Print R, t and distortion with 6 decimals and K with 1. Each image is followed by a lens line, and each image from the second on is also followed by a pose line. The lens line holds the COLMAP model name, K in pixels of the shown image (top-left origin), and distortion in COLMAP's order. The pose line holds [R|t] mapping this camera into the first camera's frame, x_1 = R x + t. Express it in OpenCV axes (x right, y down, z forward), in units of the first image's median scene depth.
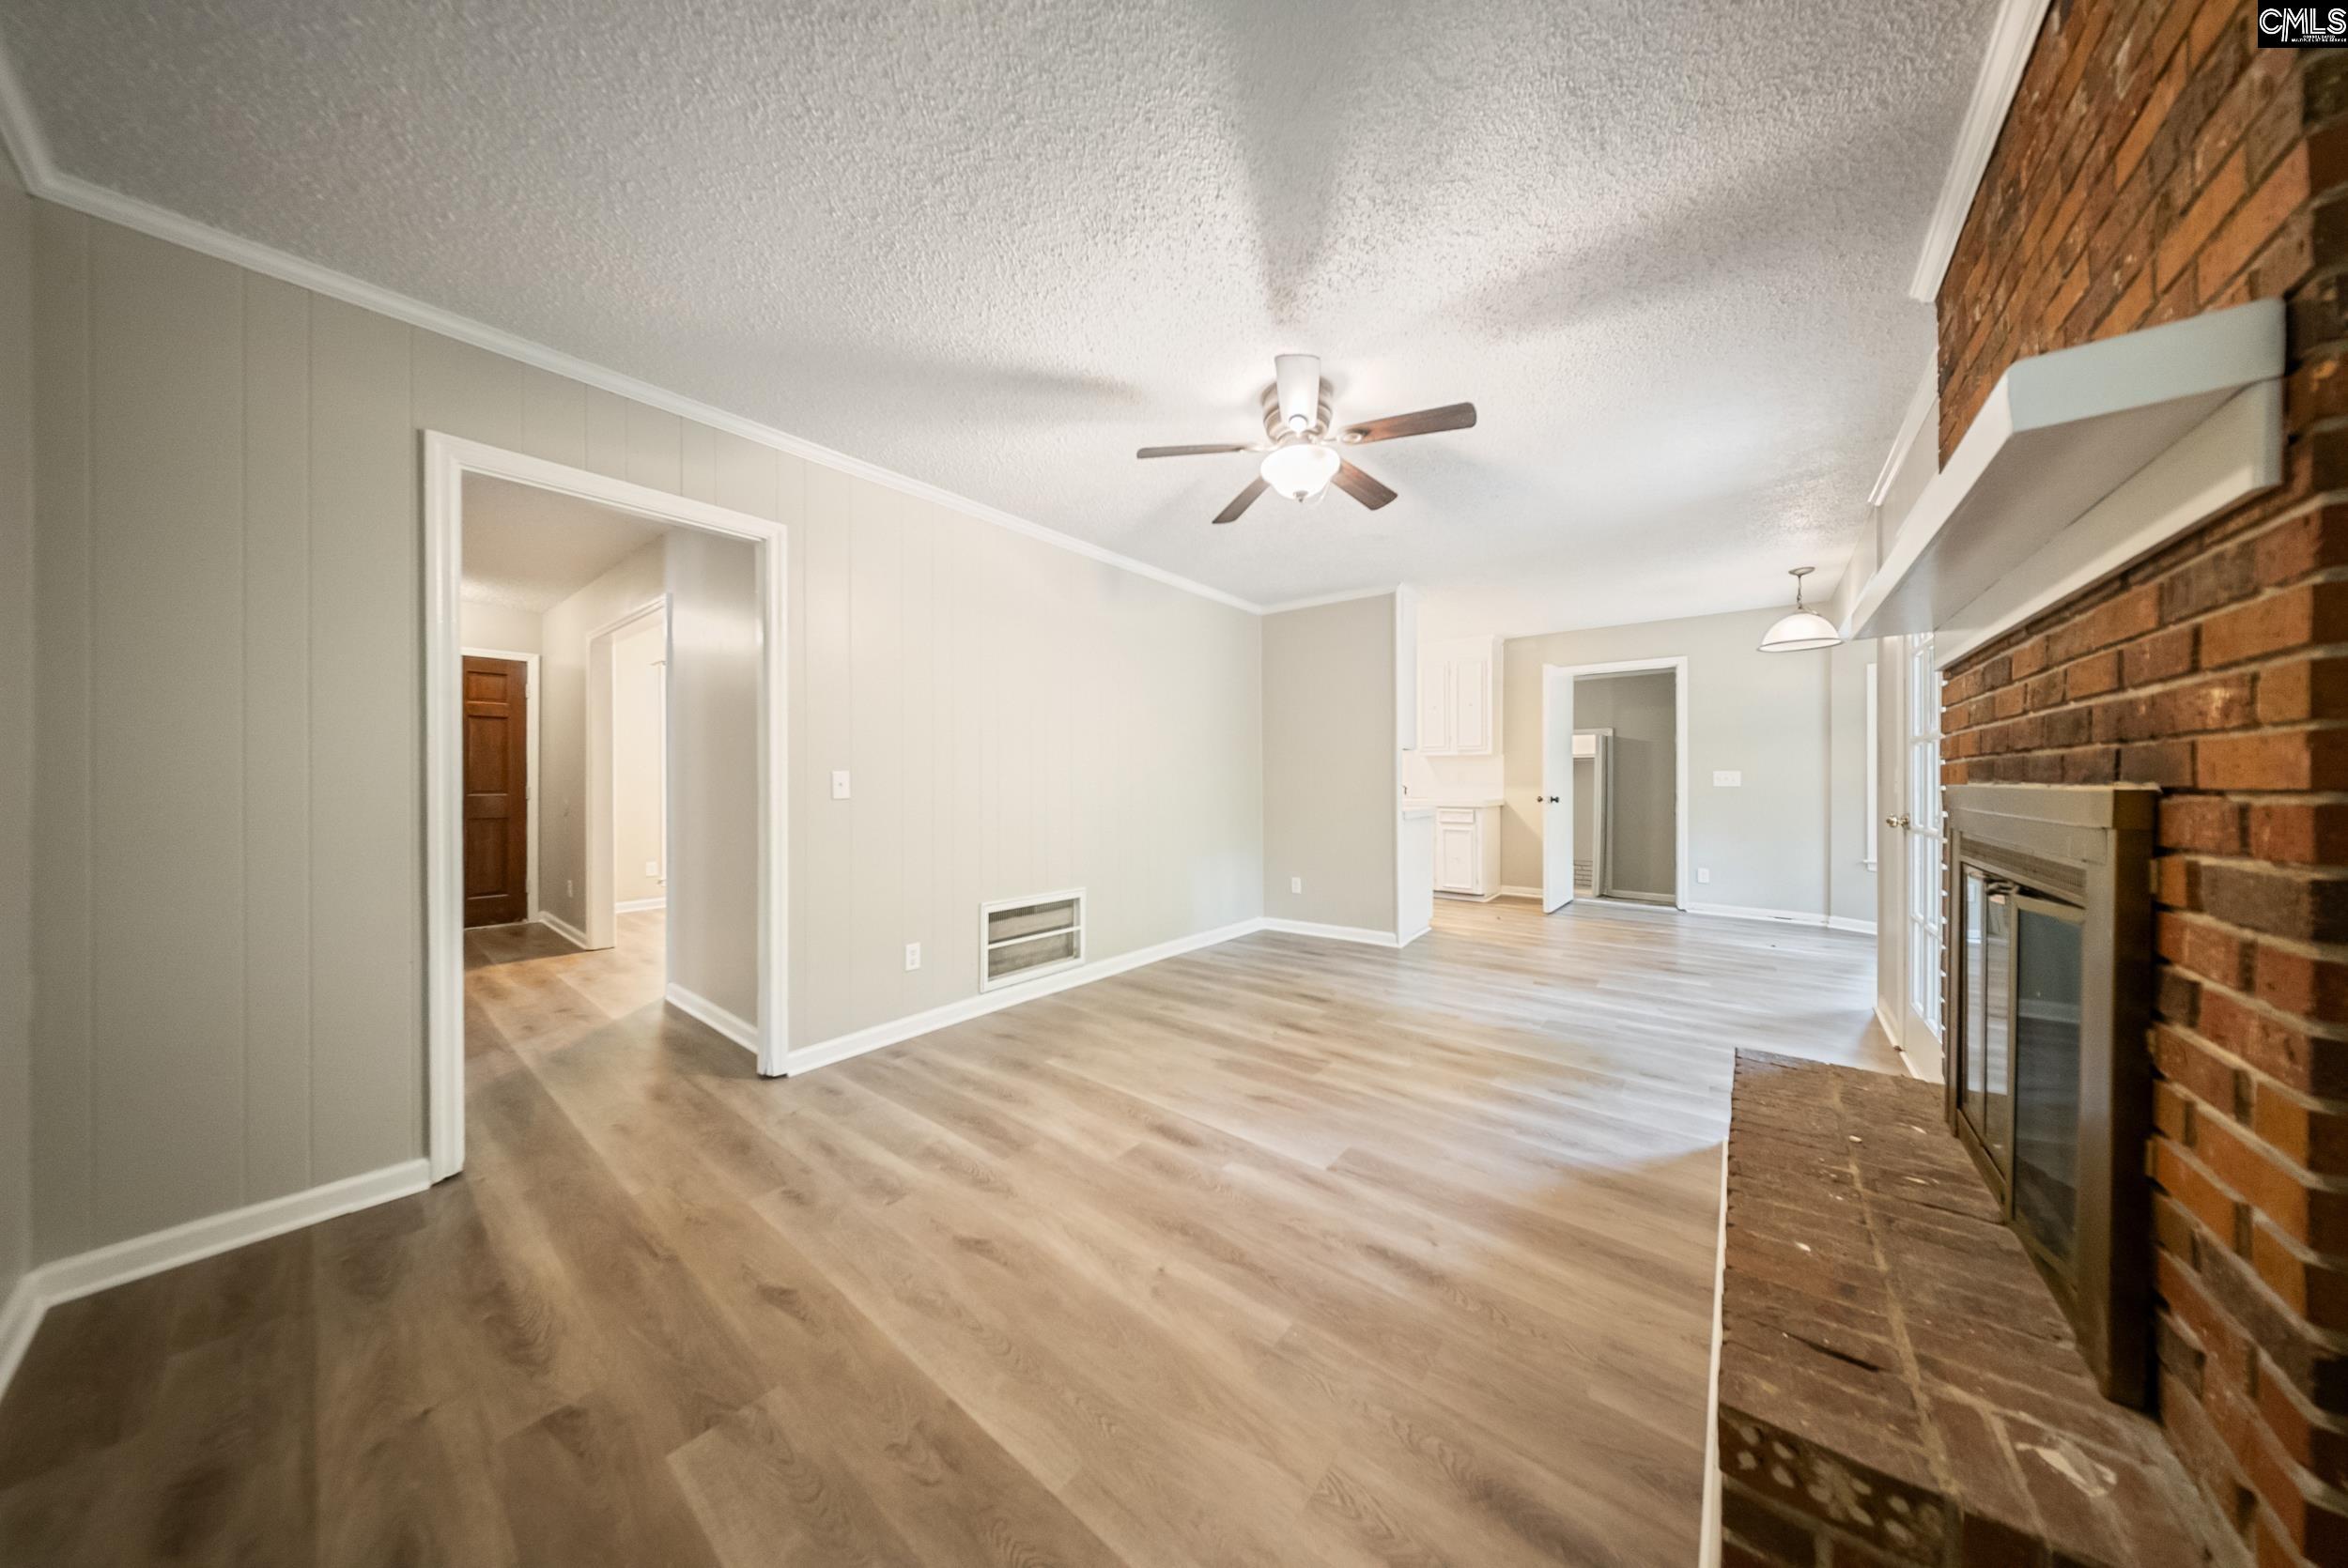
lens RADIAL K [[703.9, 0, 1184.1], [0, 703.9, 775.3], [0, 0, 1]] dist [-0.000197, -0.000038]
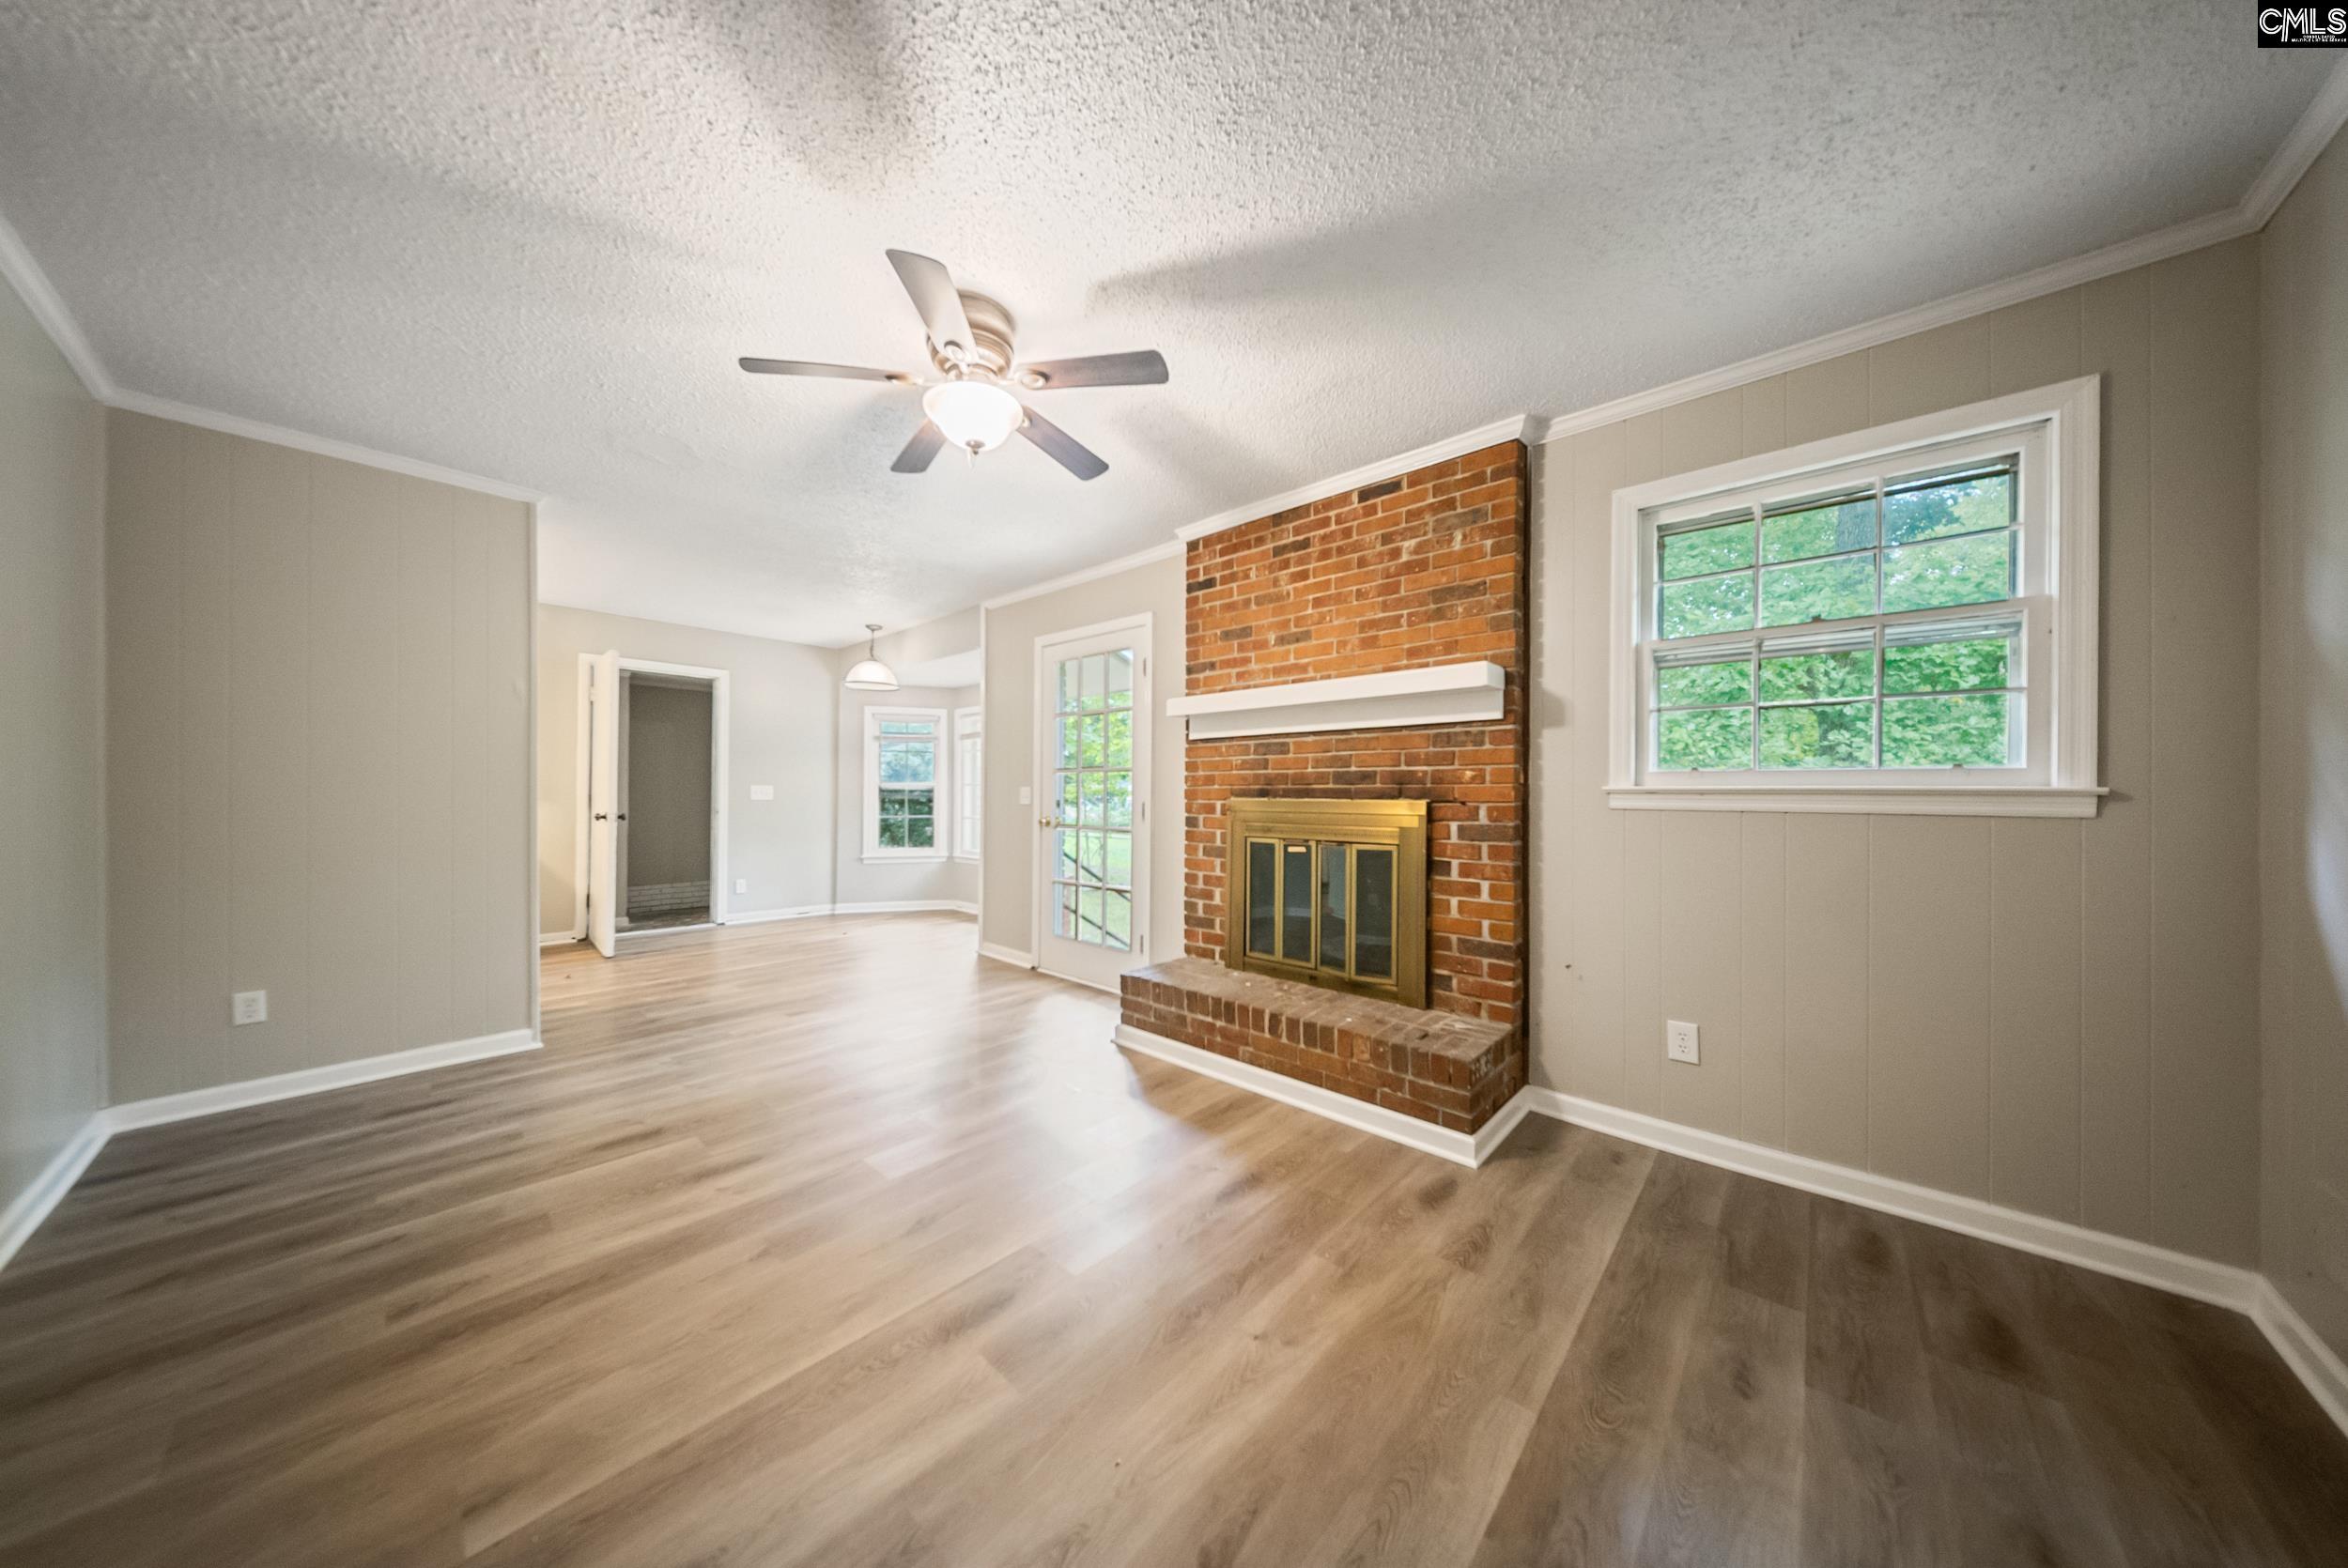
lens RADIAL K [[713.7, 0, 1182.9], [0, 713.7, 791.3], [0, 0, 1]] dist [0.000031, -0.000003]
pose [[0.049982, 0.007278, 0.998724, -0.576477], [-0.013314, 0.999889, -0.006621, 0.003455], [-0.998661, -0.012966, 0.050074, 0.633925]]
